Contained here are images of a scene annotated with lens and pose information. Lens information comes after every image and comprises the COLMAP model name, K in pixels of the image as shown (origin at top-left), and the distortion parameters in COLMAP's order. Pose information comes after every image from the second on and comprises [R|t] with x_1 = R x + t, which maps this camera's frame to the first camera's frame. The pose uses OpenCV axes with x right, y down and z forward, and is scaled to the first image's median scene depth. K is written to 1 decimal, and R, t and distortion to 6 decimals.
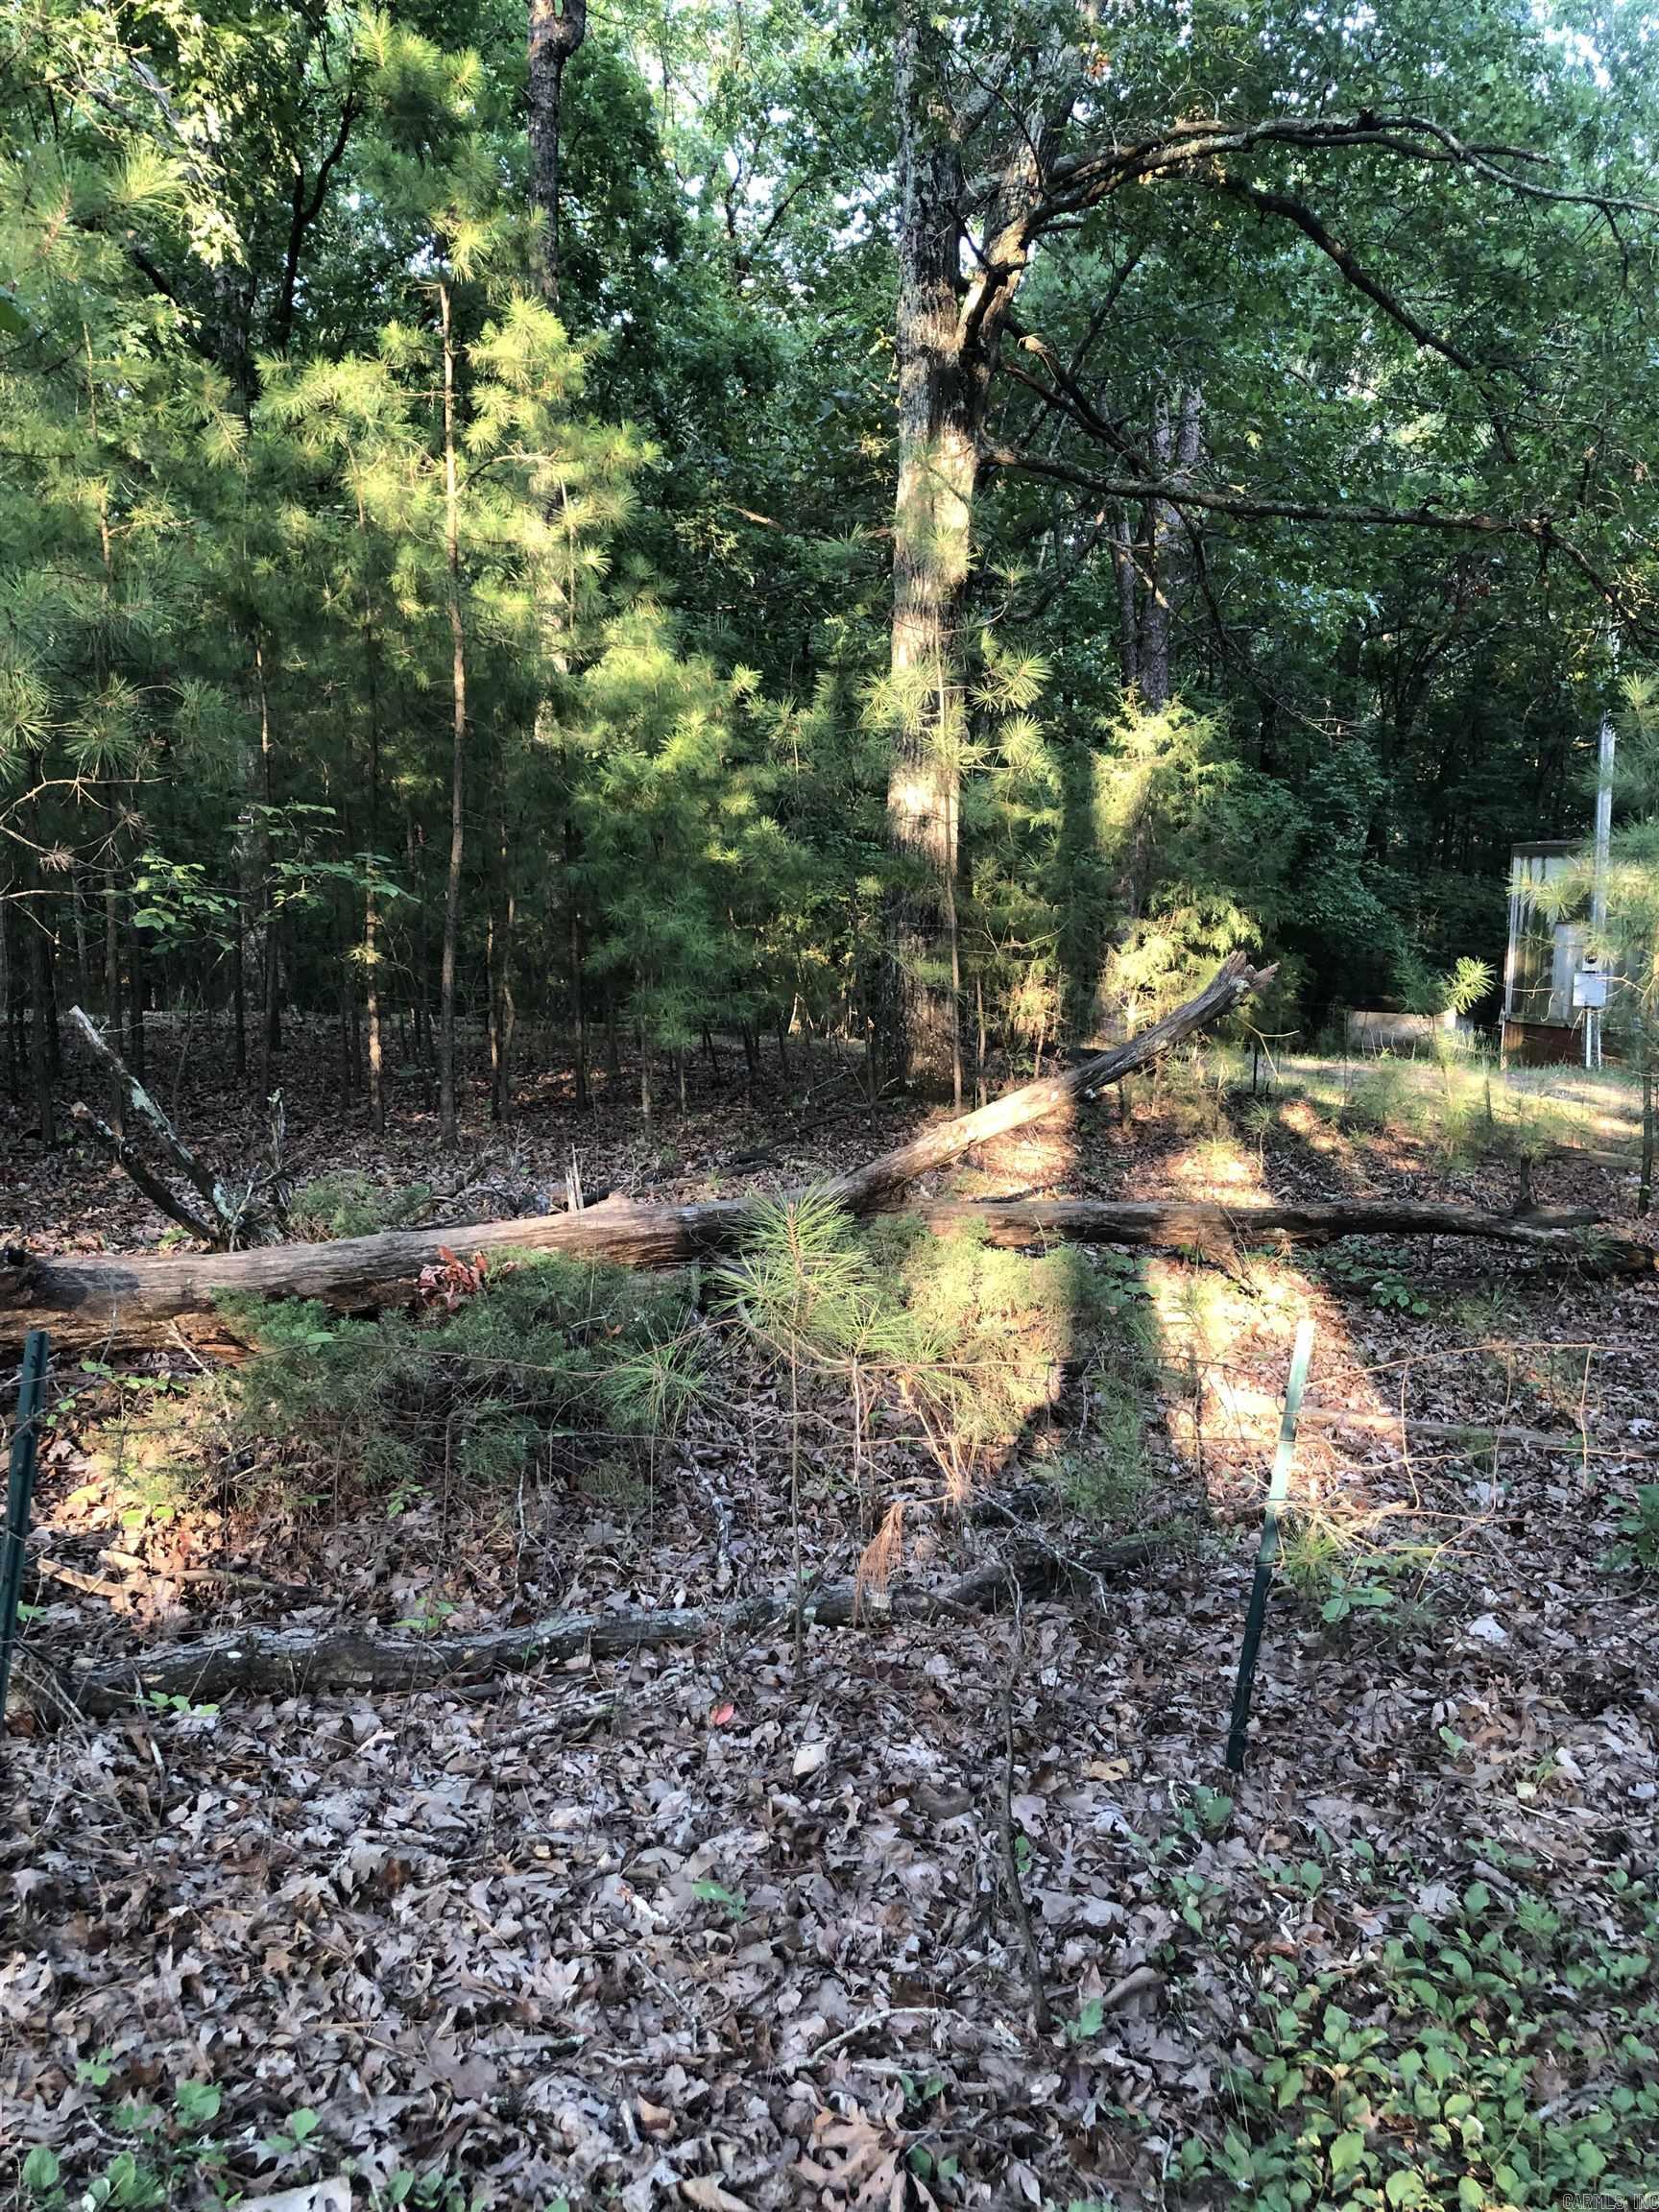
lens RADIAL K [[1800.4, 0, 828.9], [0, 1800.4, 1107.8], [0, 0, 1]] dist [0.006507, 0.001395]
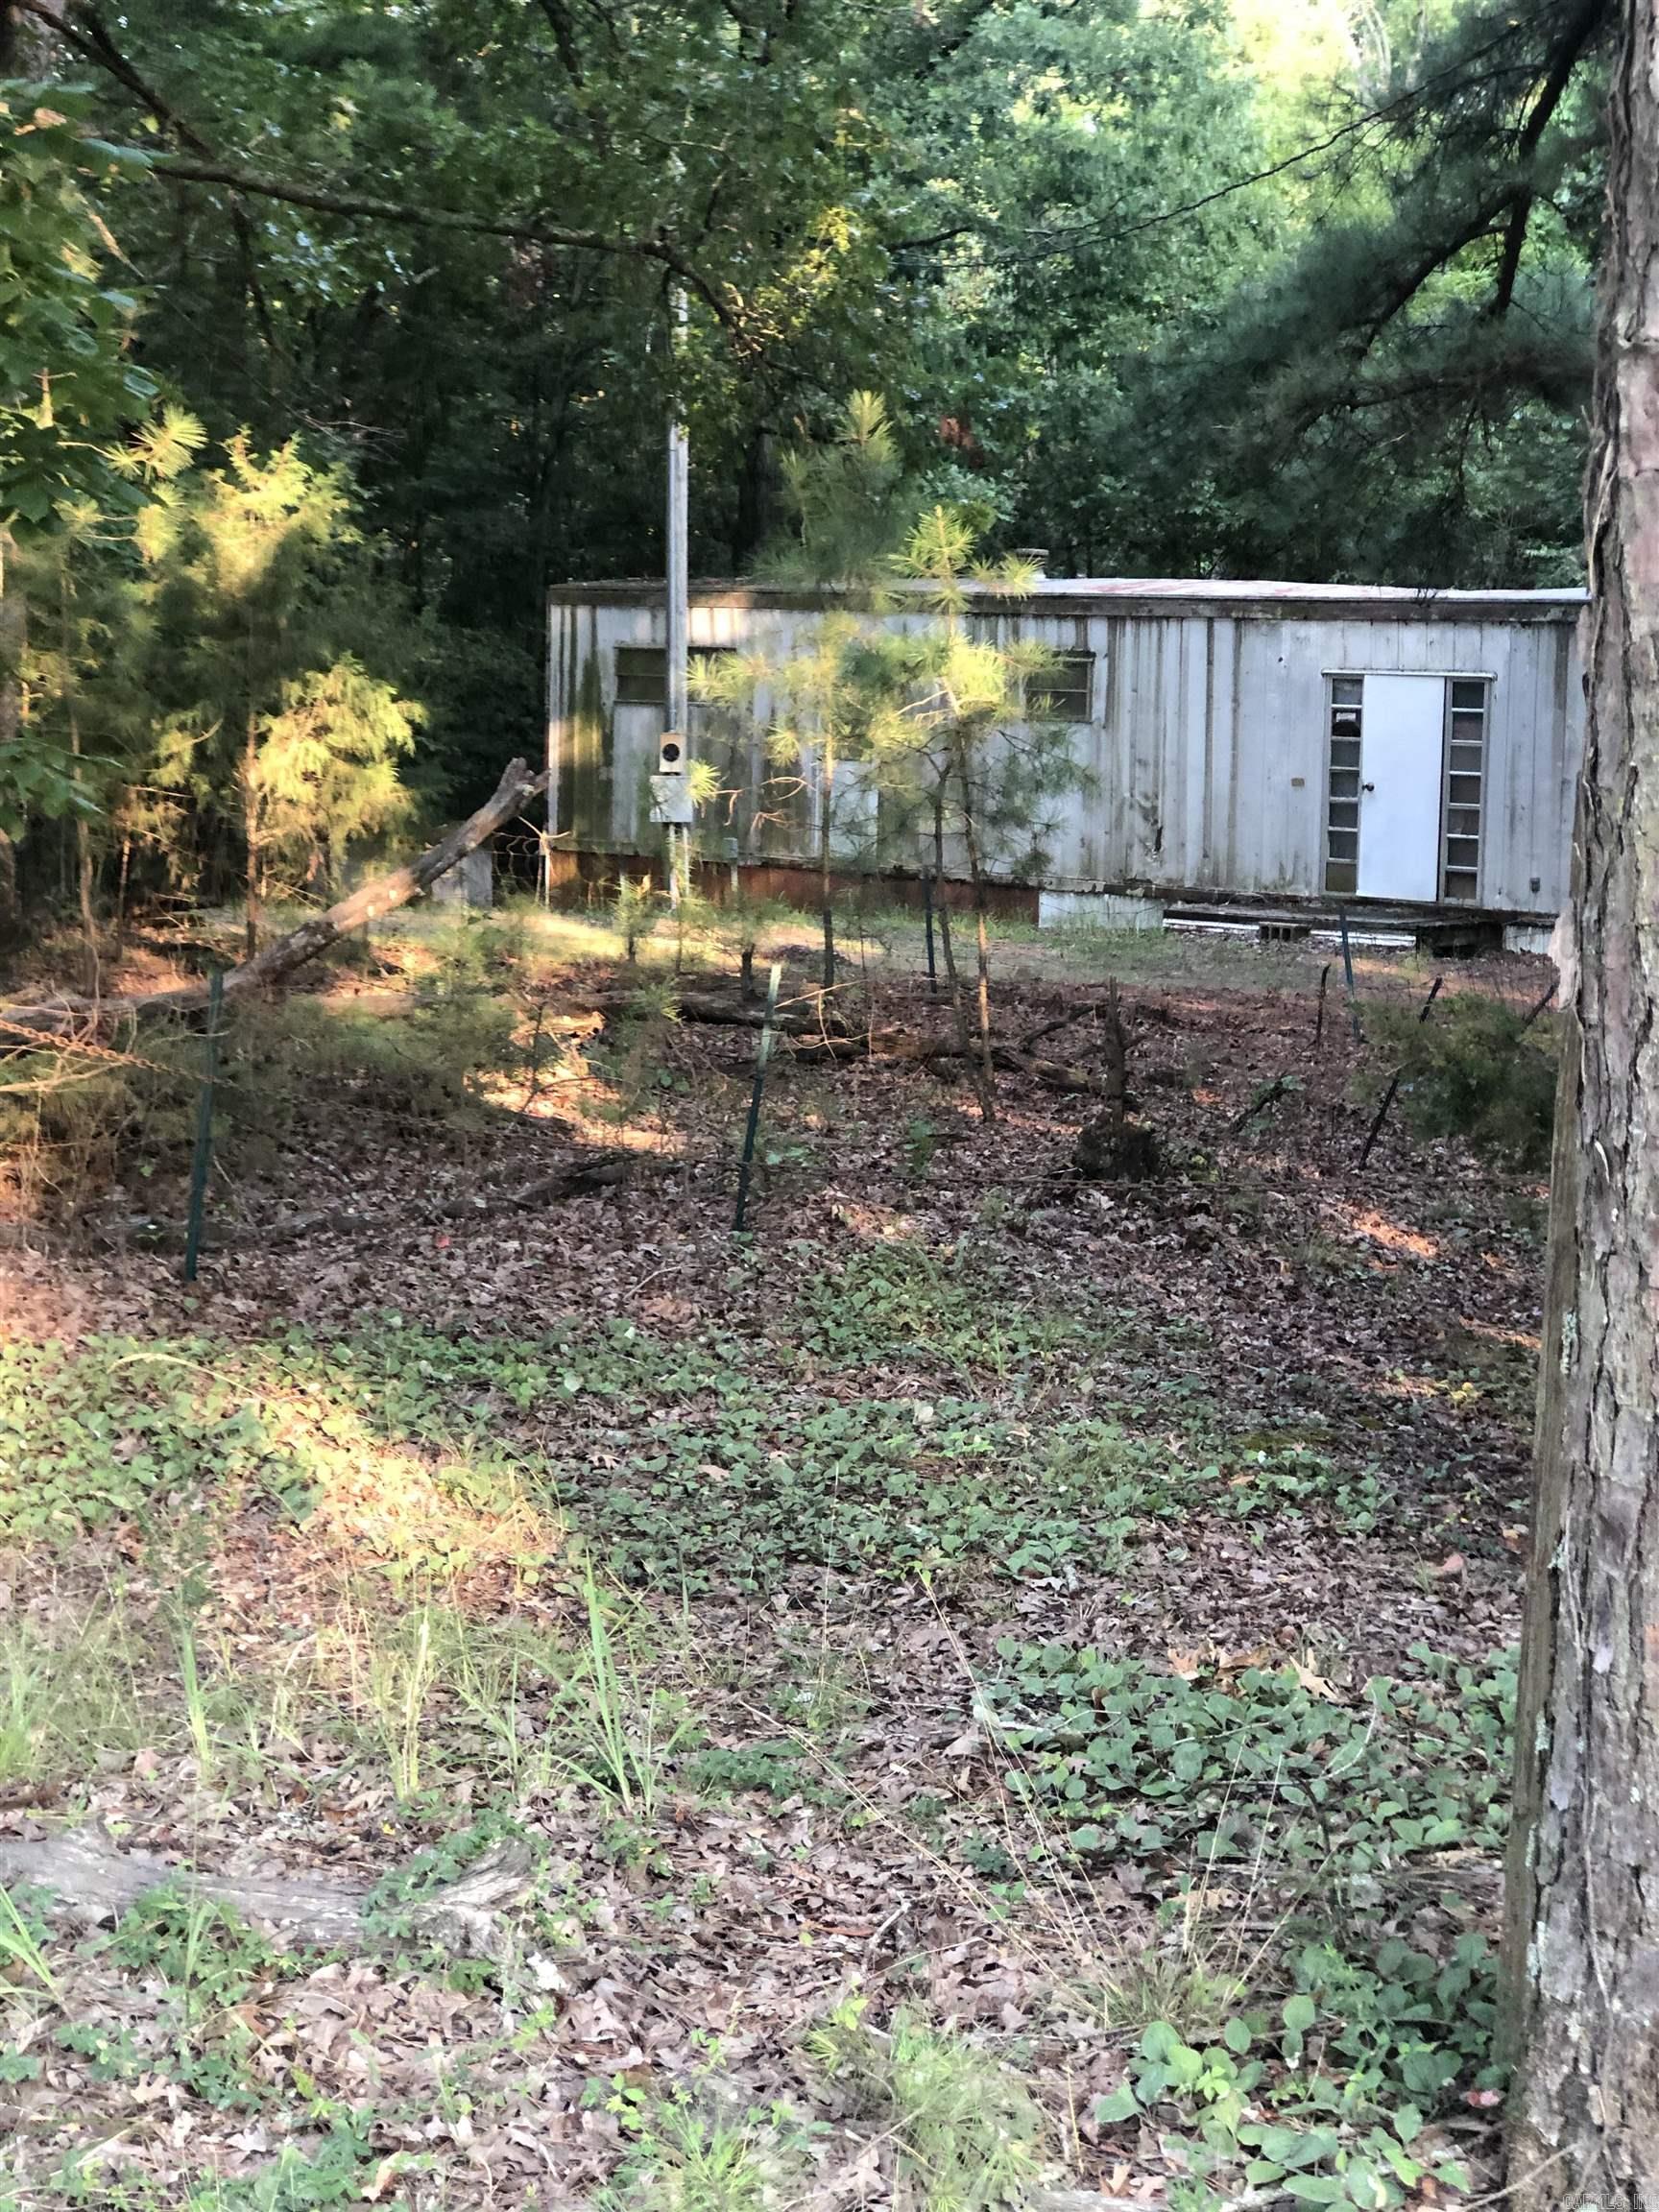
lens RADIAL K [[3666.9, 0, 828.9], [0, 3666.9, 1106.3], [0, 0, 1]] dist [0.114779, 0.000000]
pose [[0.884335, -0.059999, 0.462982, -0.382652], [0.052662, 0.998198, 0.028770, 0.036774], [-0.463874, -0.001061, 0.885901, -0.602779]]
